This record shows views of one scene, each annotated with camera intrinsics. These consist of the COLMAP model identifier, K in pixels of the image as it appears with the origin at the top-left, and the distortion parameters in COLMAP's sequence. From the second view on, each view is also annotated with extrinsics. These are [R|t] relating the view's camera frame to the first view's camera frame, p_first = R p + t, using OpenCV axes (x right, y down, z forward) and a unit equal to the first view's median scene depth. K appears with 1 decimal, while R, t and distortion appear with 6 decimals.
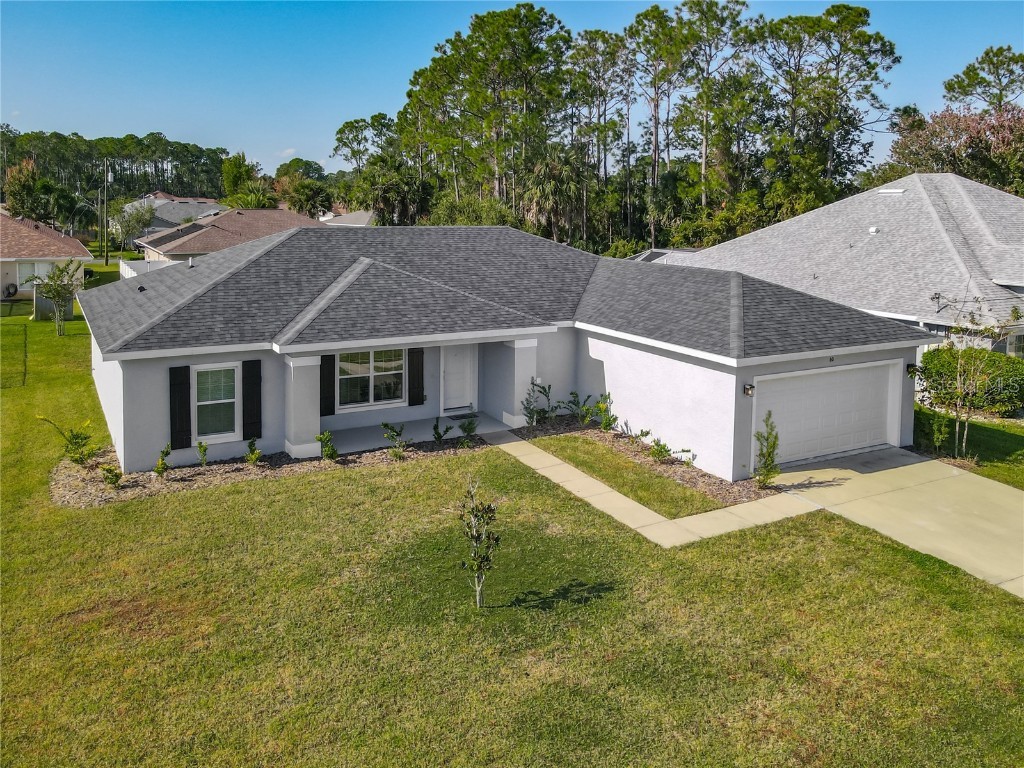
lens RADIAL K [[783.8, 0, 518.5], [0, 783.8, 318.0], [0, 0, 1]] dist [0.021648, 0.001635]
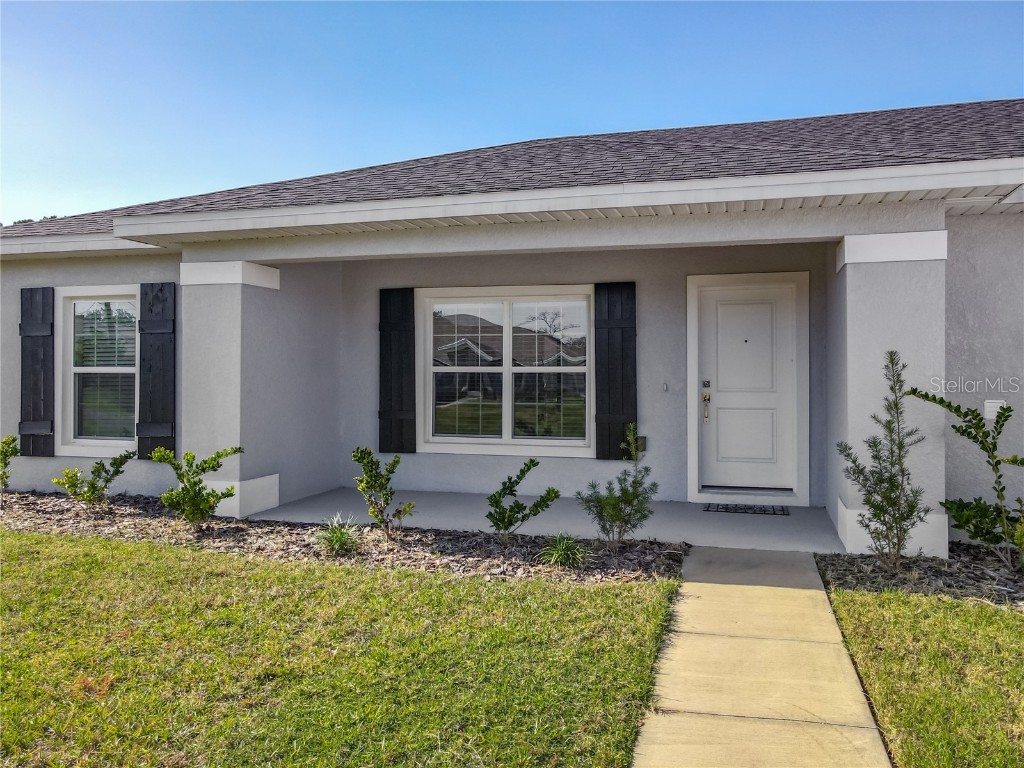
lens RADIAL K [[802.7, 0, 494.0], [0, 802.7, 370.1], [0, 0, 1]] dist [0.012173, 0.004572]
pose [[0.704372, -0.006356, -0.709803, 0.109897], [-0.083082, 0.992349, -0.091332, 0.111716], [0.704952, 0.123303, 0.698454, 0.697531]]
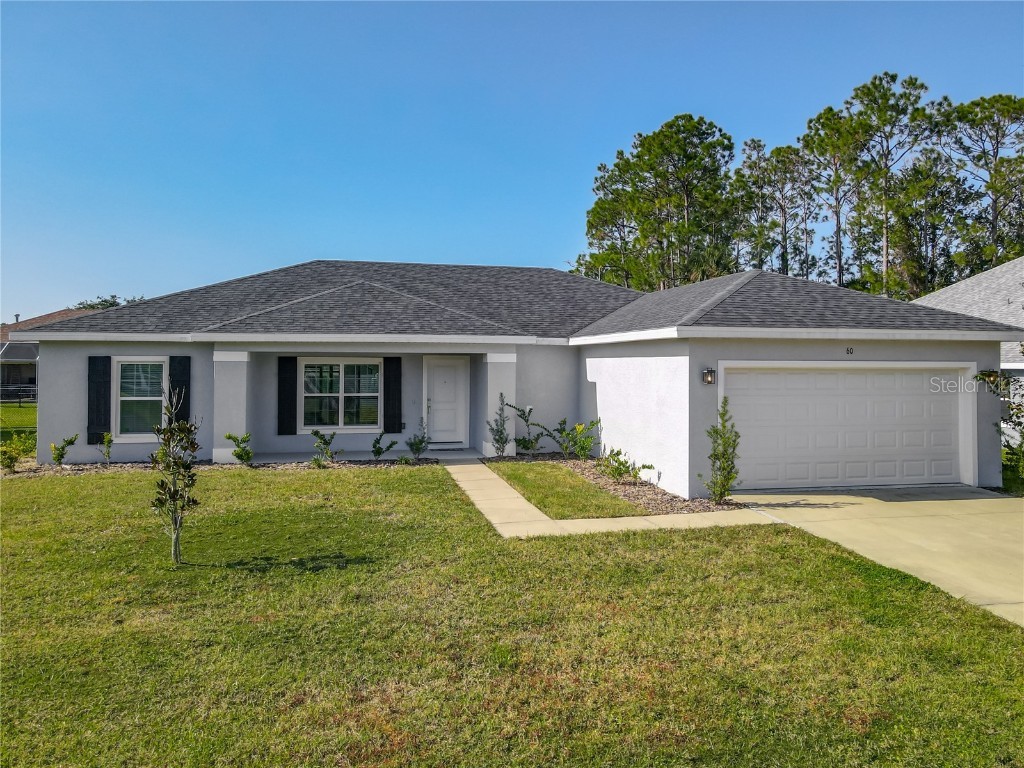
lens RADIAL K [[766.7, 0, 532.1], [0, 766.7, 378.1], [0, 0, 1]] dist [0.027219, 0.008474]
pose [[0.966150, -0.000989, -0.257978, 0.256963], [-0.028073, 0.993652, -0.108943, 0.143785], [0.256448, 0.112497, 0.959989, 0.196689]]
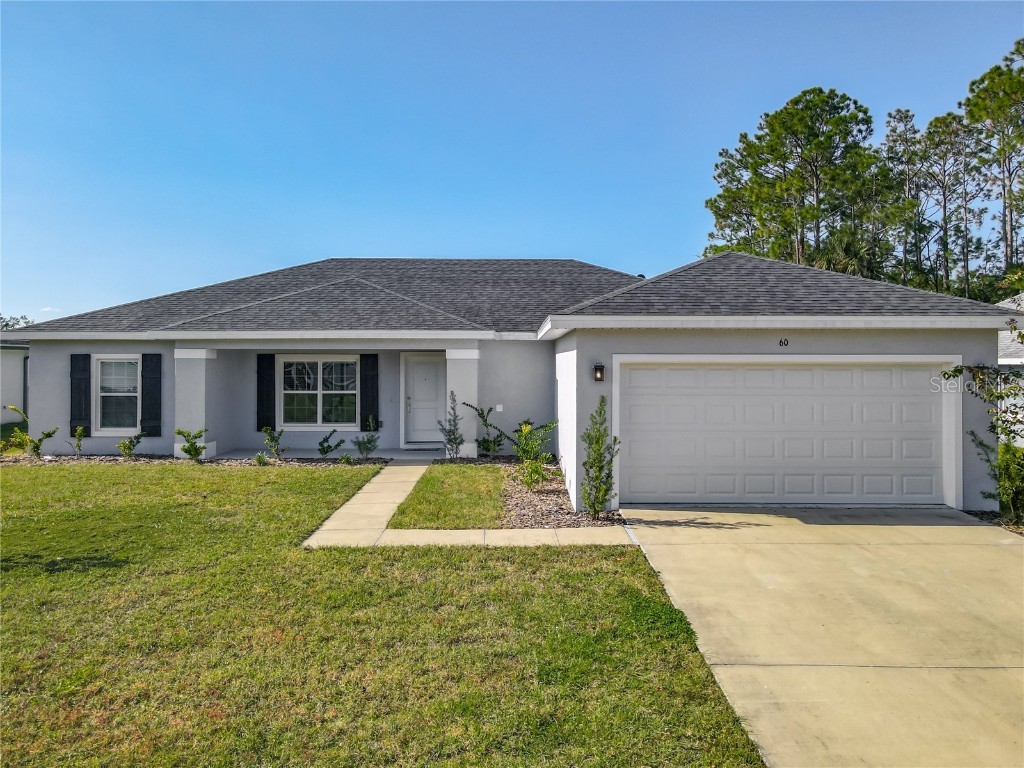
lens RADIAL K [[770.1, 0, 512.0], [0, 770.1, 384.0], [0, 0, 1]] dist [0.022963, 0.003886]
pose [[0.883110, 0.004264, -0.469146, 0.429372], [-0.053325, 0.994391, -0.091339, 0.132349], [0.466125, 0.105680, 0.878384, 0.316716]]
